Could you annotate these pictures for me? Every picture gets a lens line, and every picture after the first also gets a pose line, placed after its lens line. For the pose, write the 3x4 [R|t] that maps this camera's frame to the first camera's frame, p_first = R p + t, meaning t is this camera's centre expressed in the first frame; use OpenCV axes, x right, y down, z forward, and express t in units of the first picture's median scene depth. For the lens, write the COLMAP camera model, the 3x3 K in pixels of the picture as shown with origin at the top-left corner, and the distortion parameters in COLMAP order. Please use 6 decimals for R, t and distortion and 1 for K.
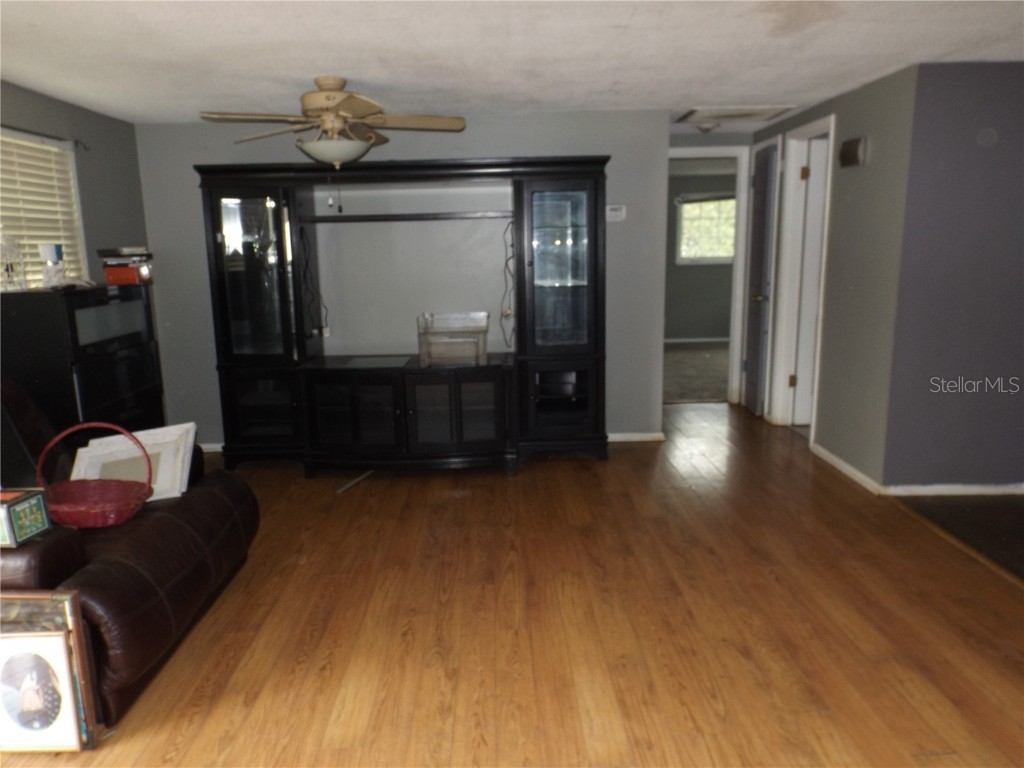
lens RADIAL K [[741.7, 0, 511.5], [0, 741.7, 385.0], [0, 0, 1]] dist [0.014647, -0.018538]
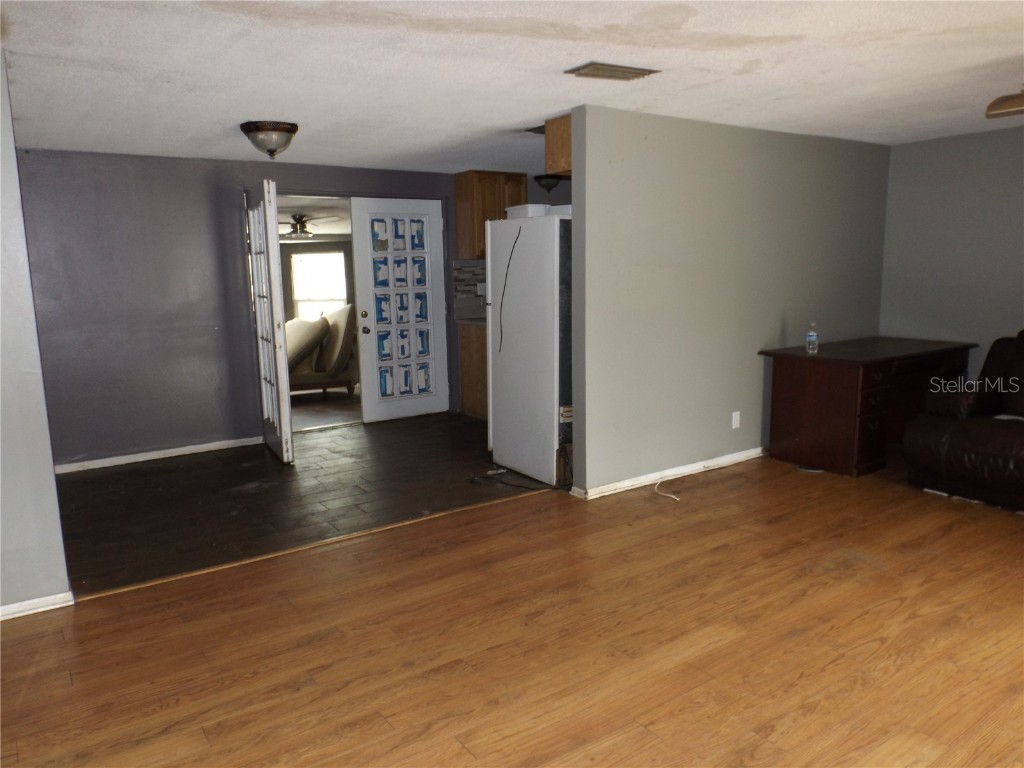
lens RADIAL K [[741.7, 0, 511.3], [0, 741.7, 384.9], [0, 0, 1]] dist [0.014647, -0.018538]
pose [[-0.554508, -0.103840, 0.825674, -0.575909], [0.185217, 0.951897, 0.244103, -0.265770], [-0.811305, 0.288286, -0.508602, 1.506515]]
